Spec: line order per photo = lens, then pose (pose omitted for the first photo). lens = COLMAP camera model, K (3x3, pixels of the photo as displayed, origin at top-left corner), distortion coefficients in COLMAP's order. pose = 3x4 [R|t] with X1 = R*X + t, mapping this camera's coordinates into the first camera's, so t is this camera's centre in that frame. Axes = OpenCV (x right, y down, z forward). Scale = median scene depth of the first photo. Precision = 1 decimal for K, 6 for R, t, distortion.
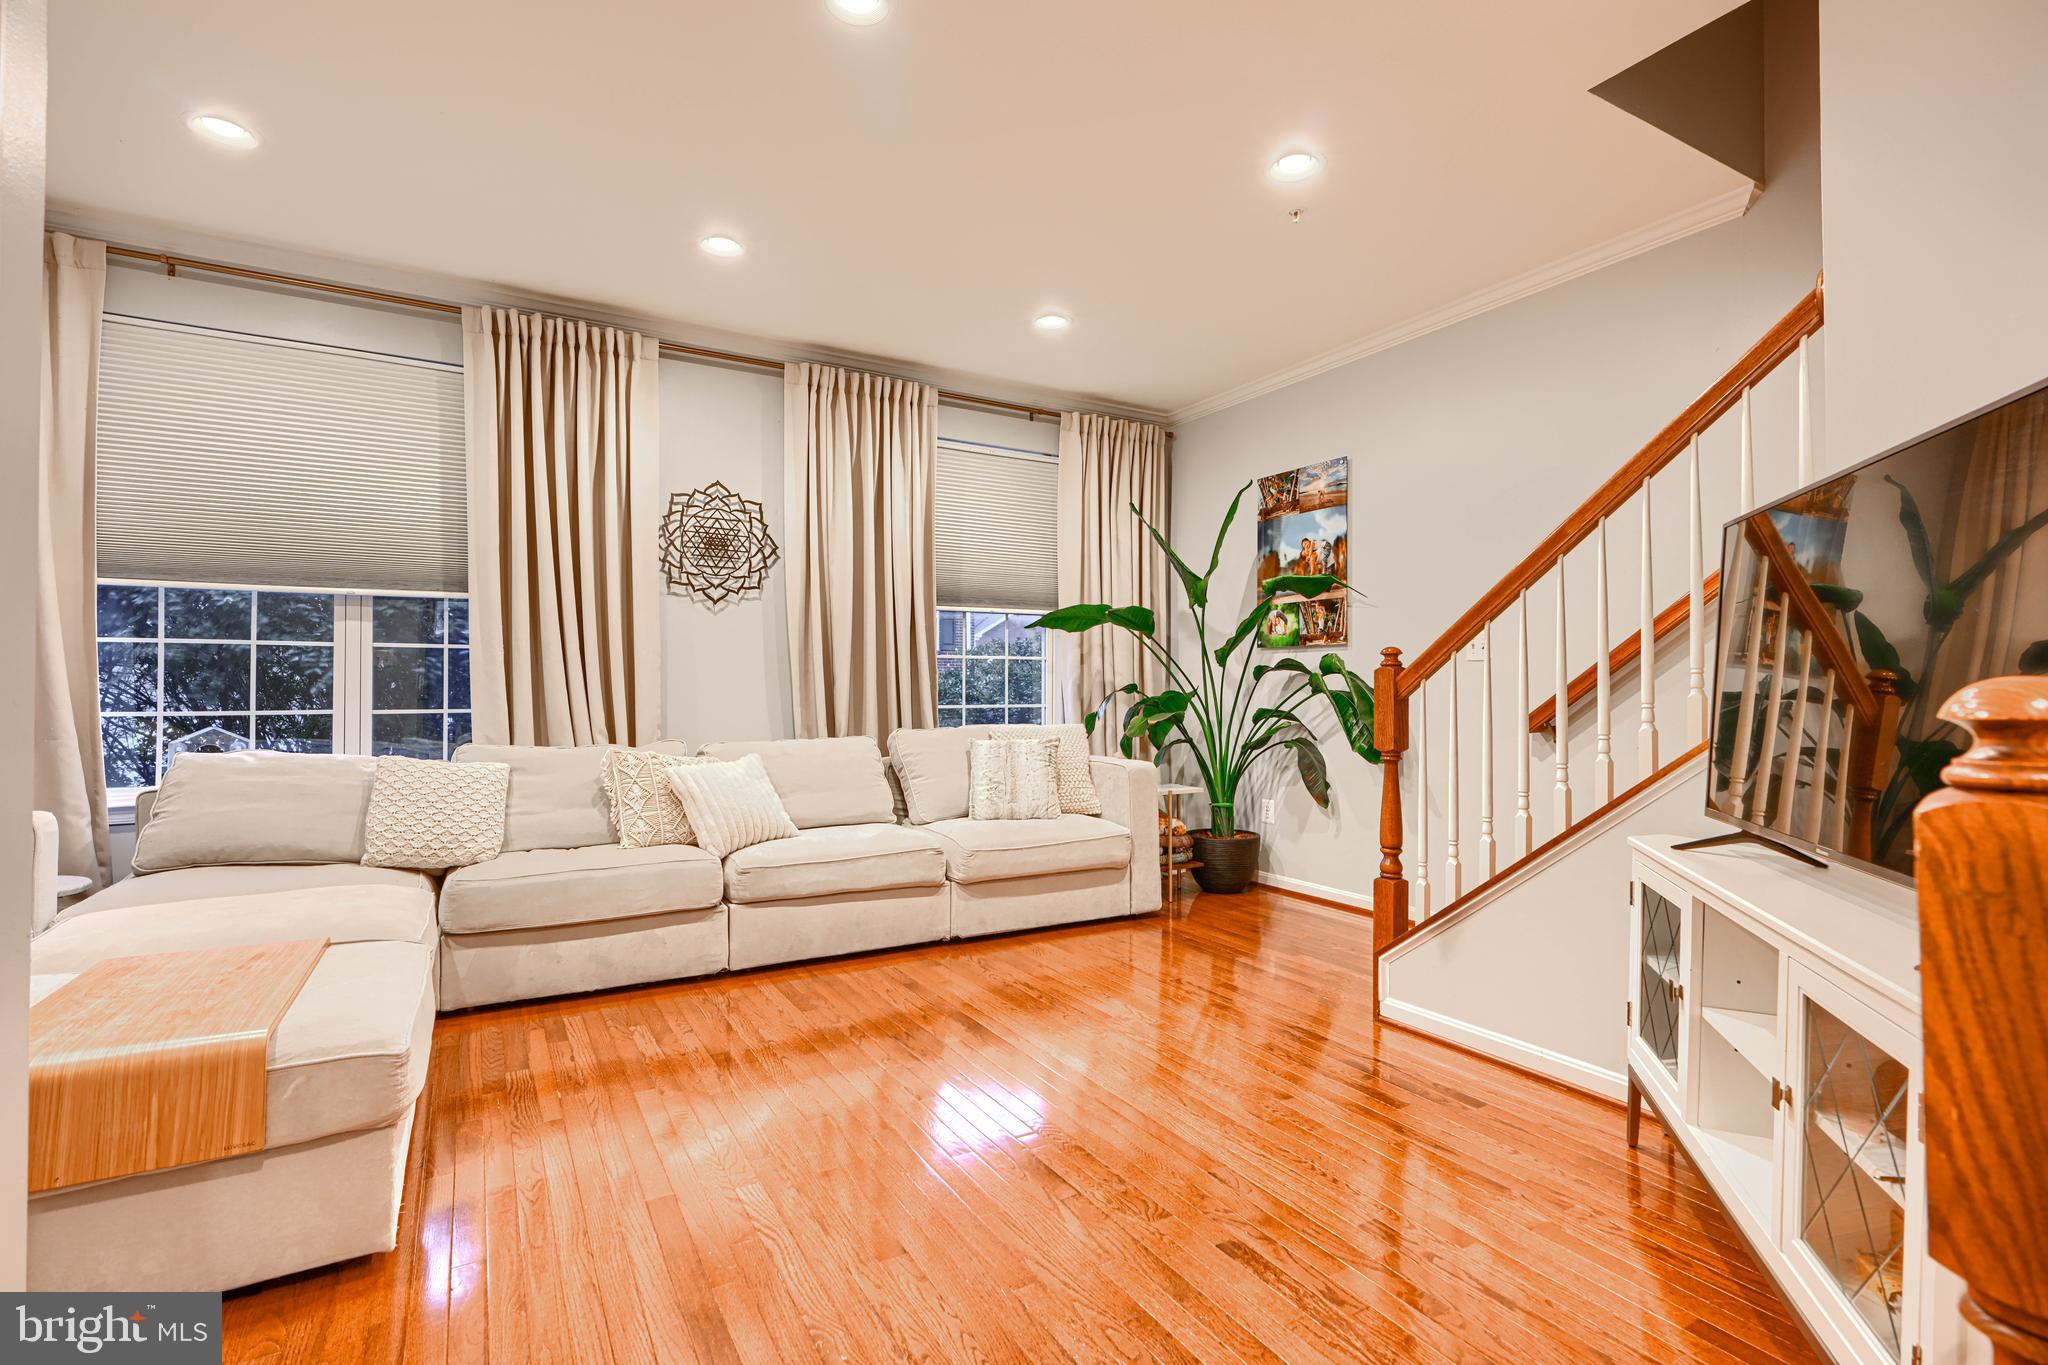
lens RADIAL K [[917.8, 0, 1023.5], [0, 917.8, 685.2], [0, 0, 1]] dist [0.002230, 0.000708]
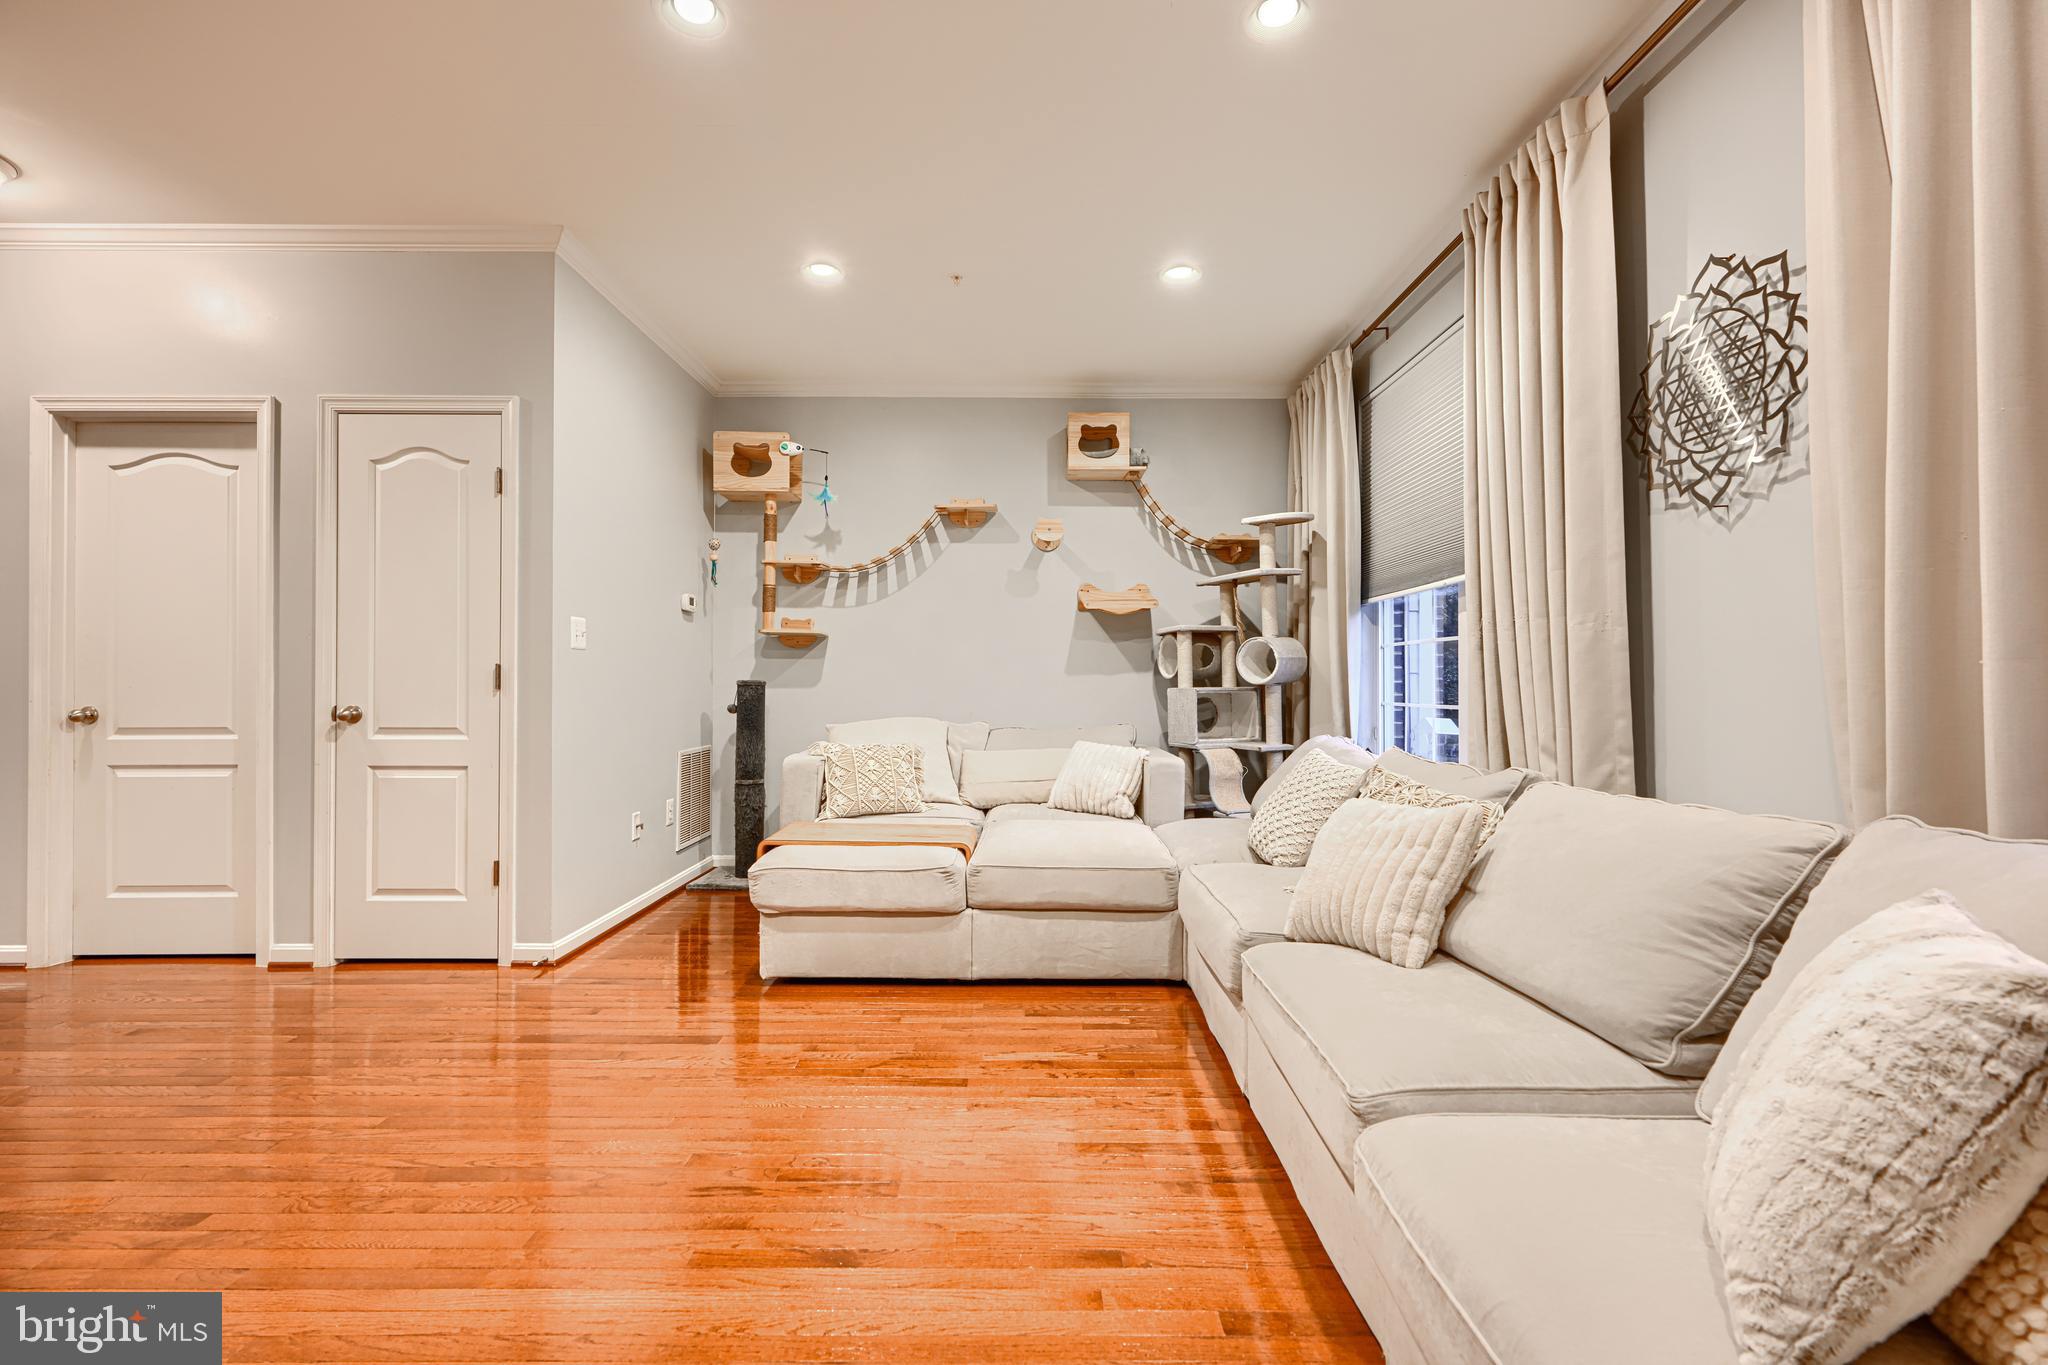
lens RADIAL K [[917.8, 0, 1030.1], [0, 917.8, 669.4], [0, 0, 1]] dist [0.002230, 0.000708]
pose [[-0.496634, -0.010602, -0.867895, 0.263749], [-0.000516, 0.999929, -0.011919, 0.001637], [0.867960, -0.005471, -0.496604, 0.928114]]
